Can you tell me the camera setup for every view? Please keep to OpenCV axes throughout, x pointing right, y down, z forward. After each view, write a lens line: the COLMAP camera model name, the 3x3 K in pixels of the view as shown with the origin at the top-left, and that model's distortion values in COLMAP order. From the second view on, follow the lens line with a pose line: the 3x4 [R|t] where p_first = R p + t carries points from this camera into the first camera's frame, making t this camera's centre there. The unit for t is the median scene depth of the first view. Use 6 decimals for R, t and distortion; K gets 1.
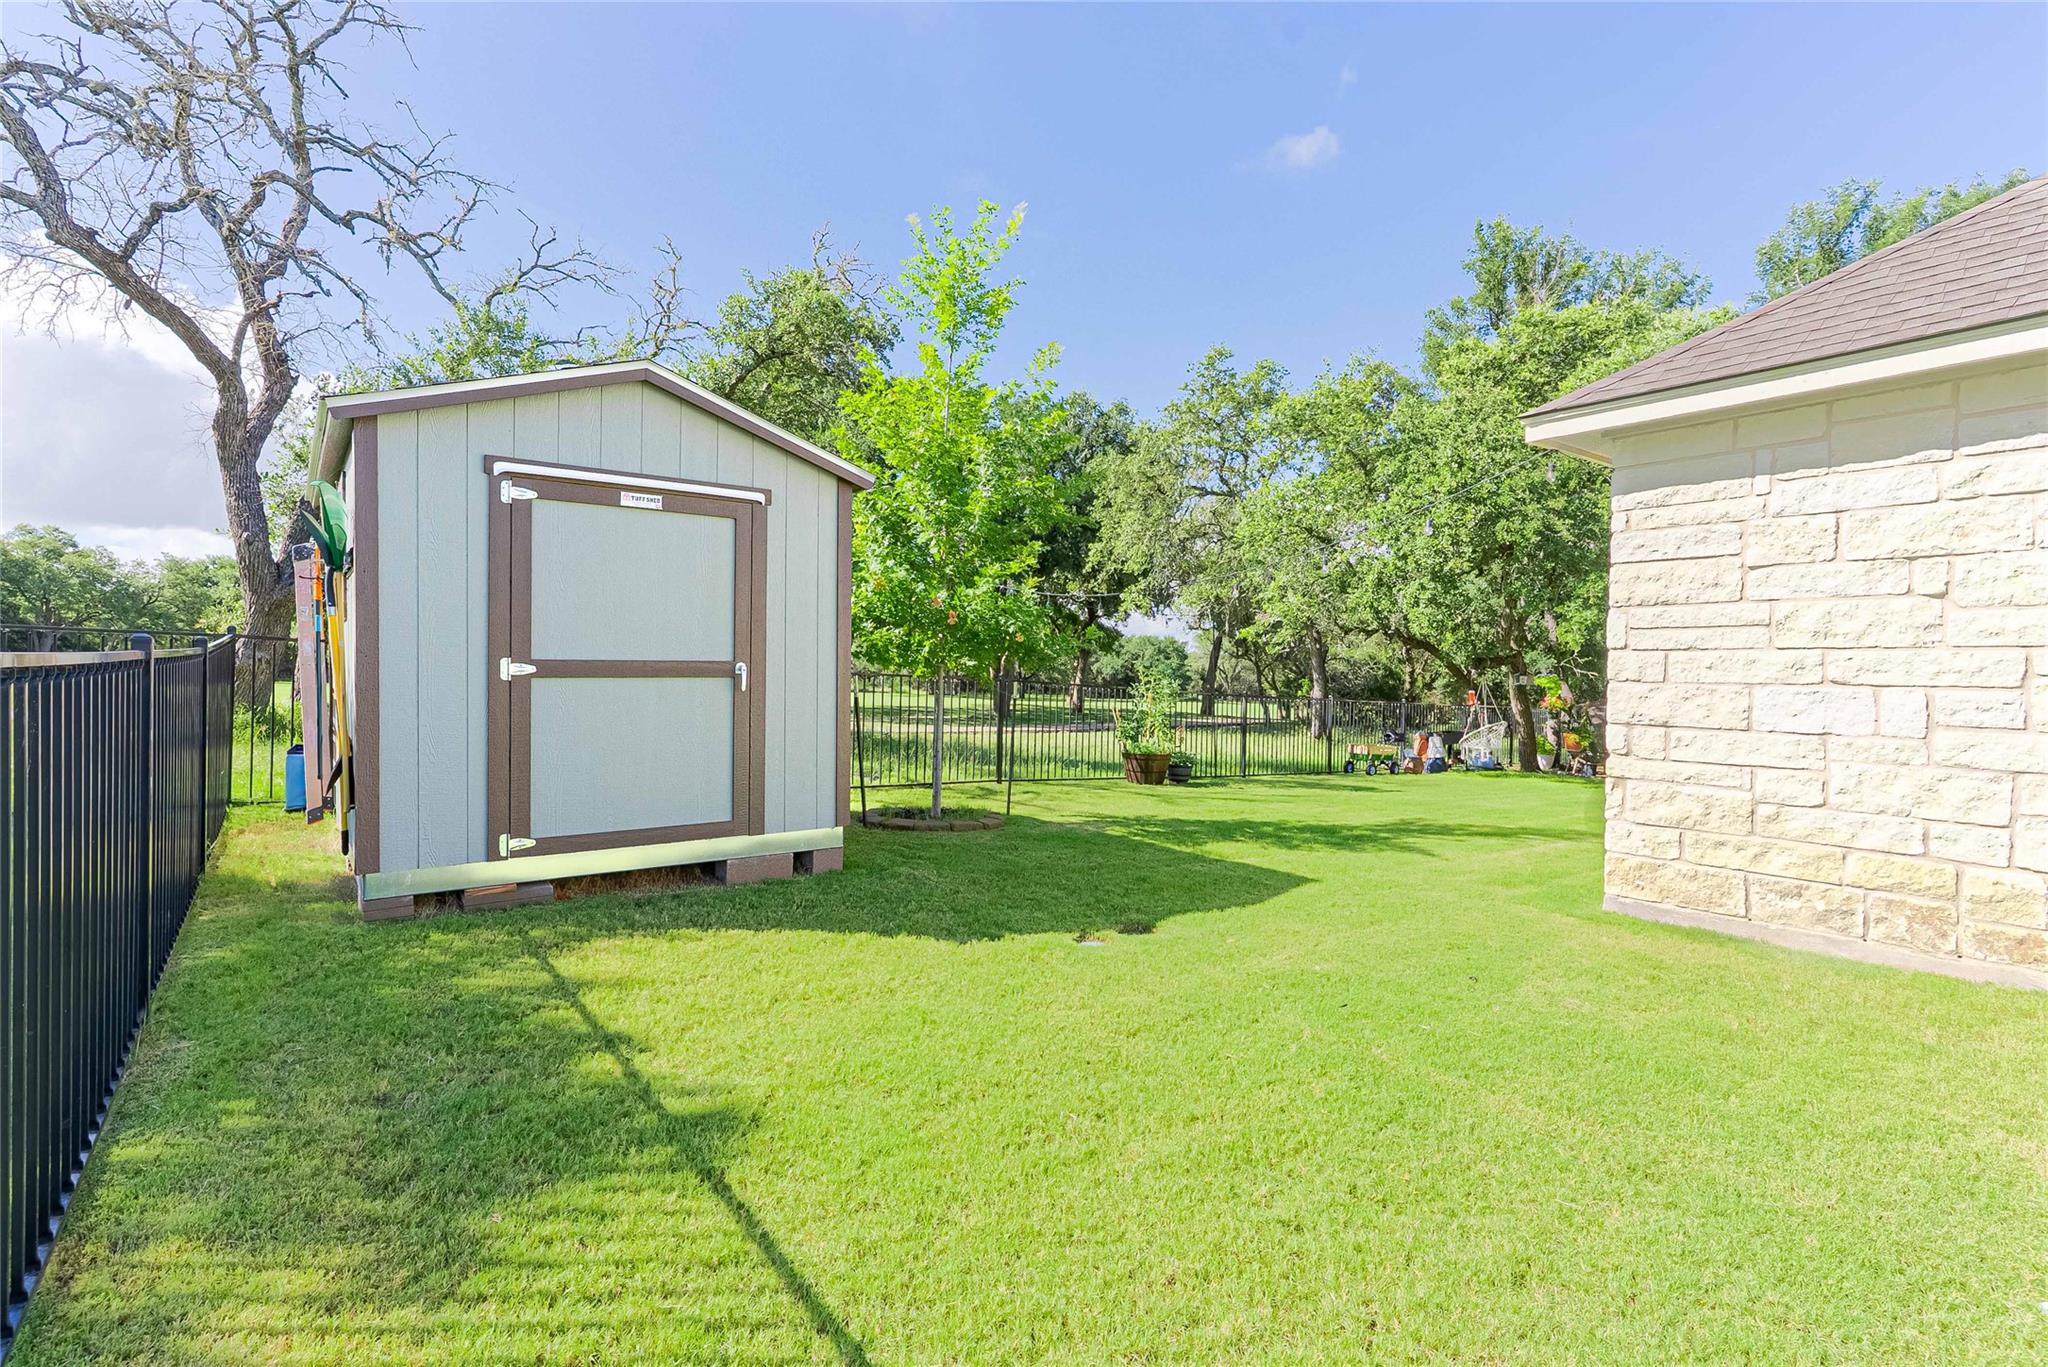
lens RADIAL K [[982.9, 0, 1038.2], [0, 982.9, 683.3], [0, 0, 1]] dist [0.004395, 0.000074]
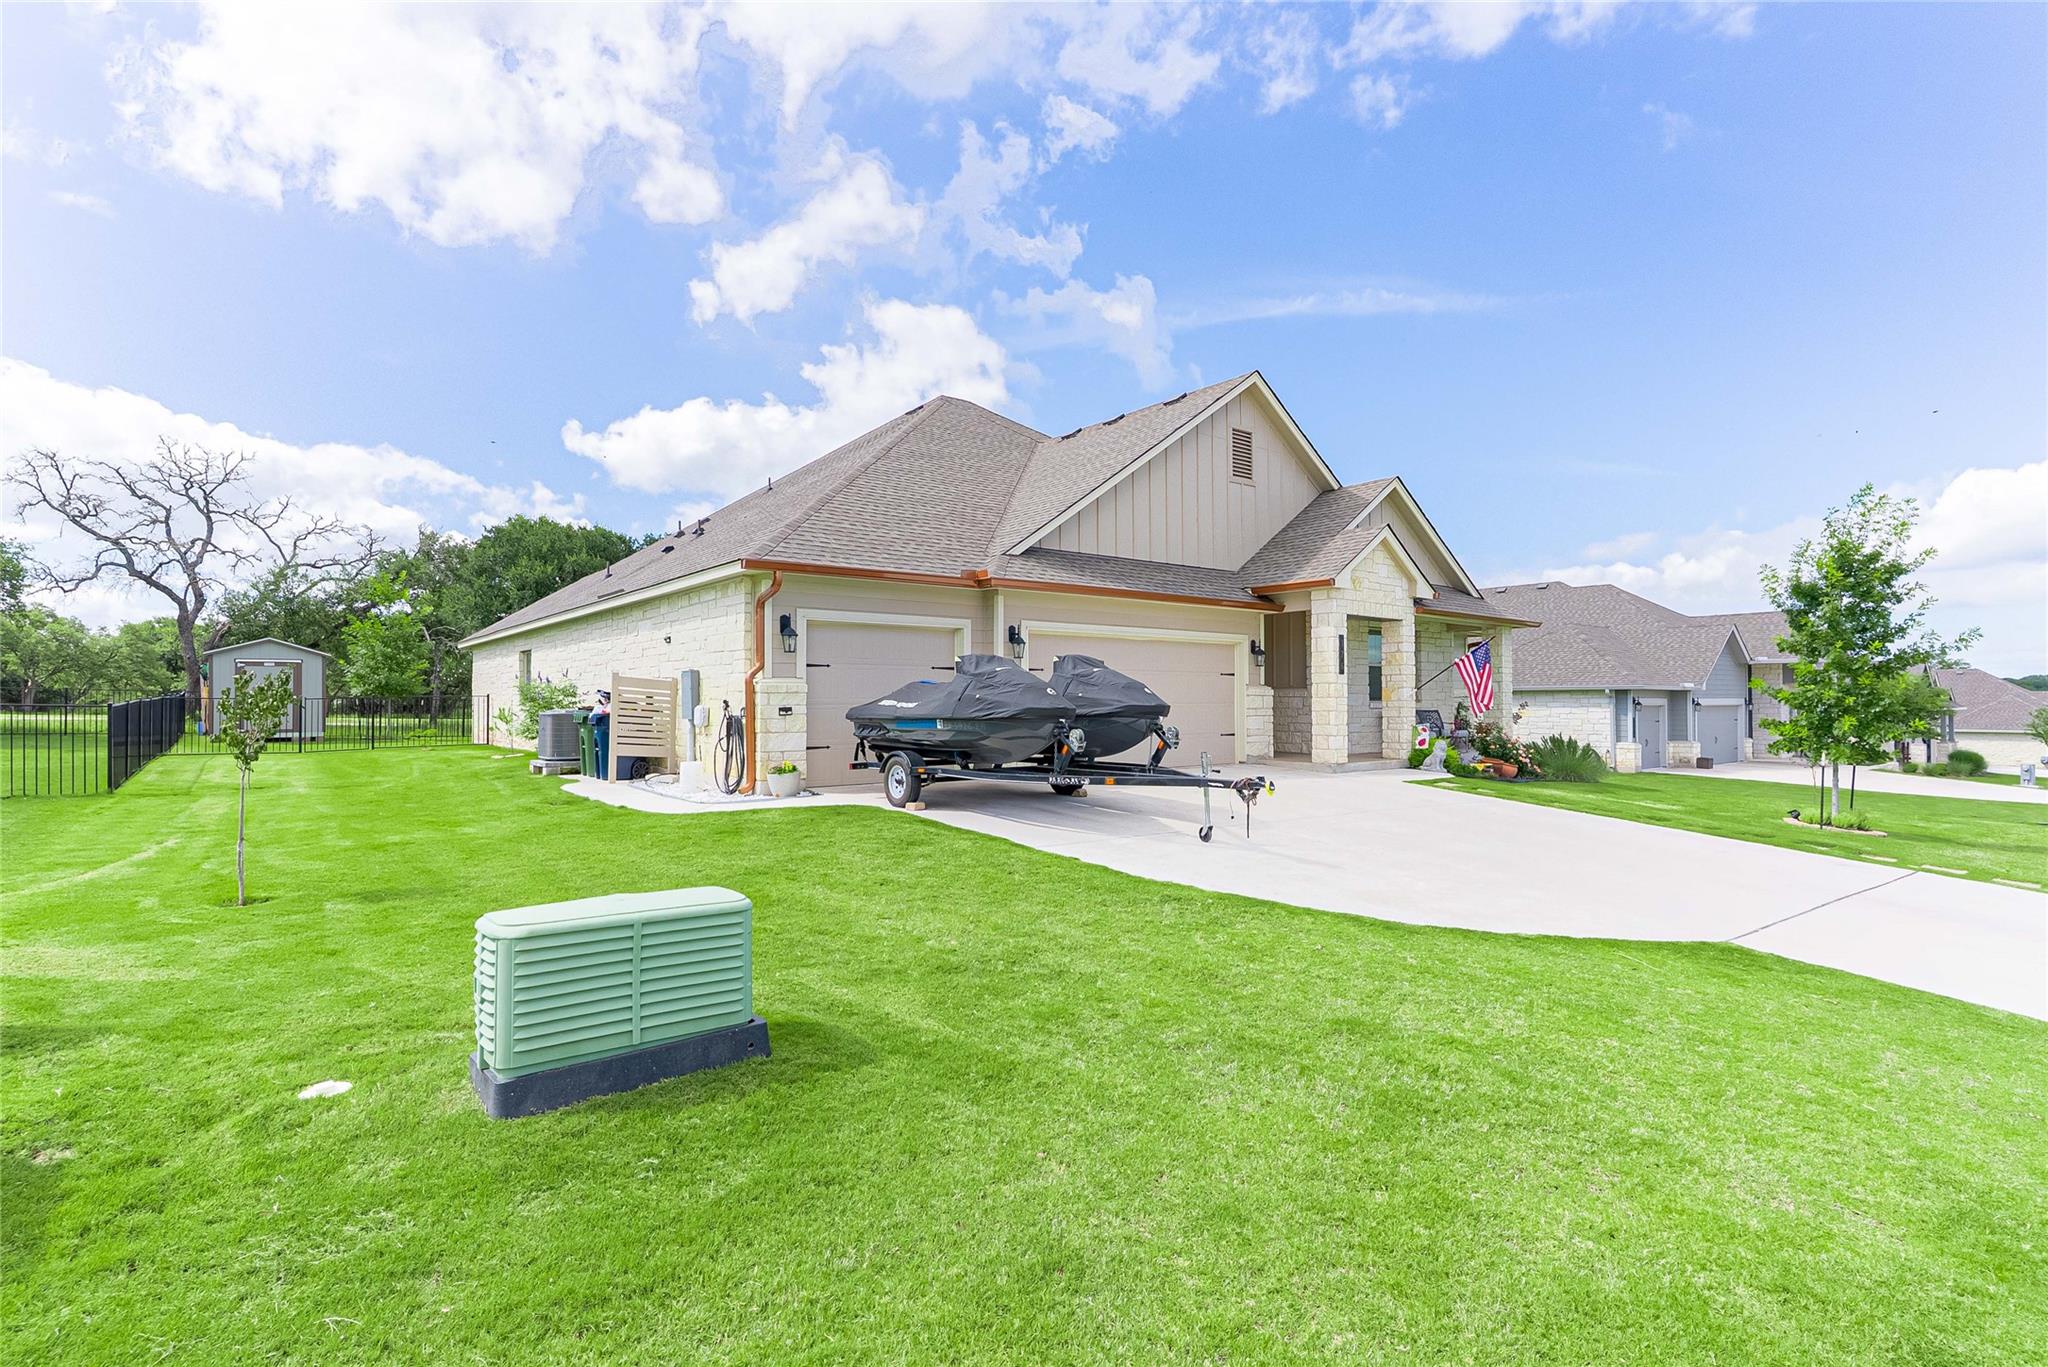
lens RADIAL K [[982.9, 0, 1016.9], [0, 982.9, 679.8], [0, 0, 1]] dist [0.004395, 0.000074]
pose [[0.999379, -0.020736, 0.028498, 1.572424], [0.021381, 0.999518, -0.022525, 0.035568], [-0.028017, 0.023121, 0.999340, -1.996173]]
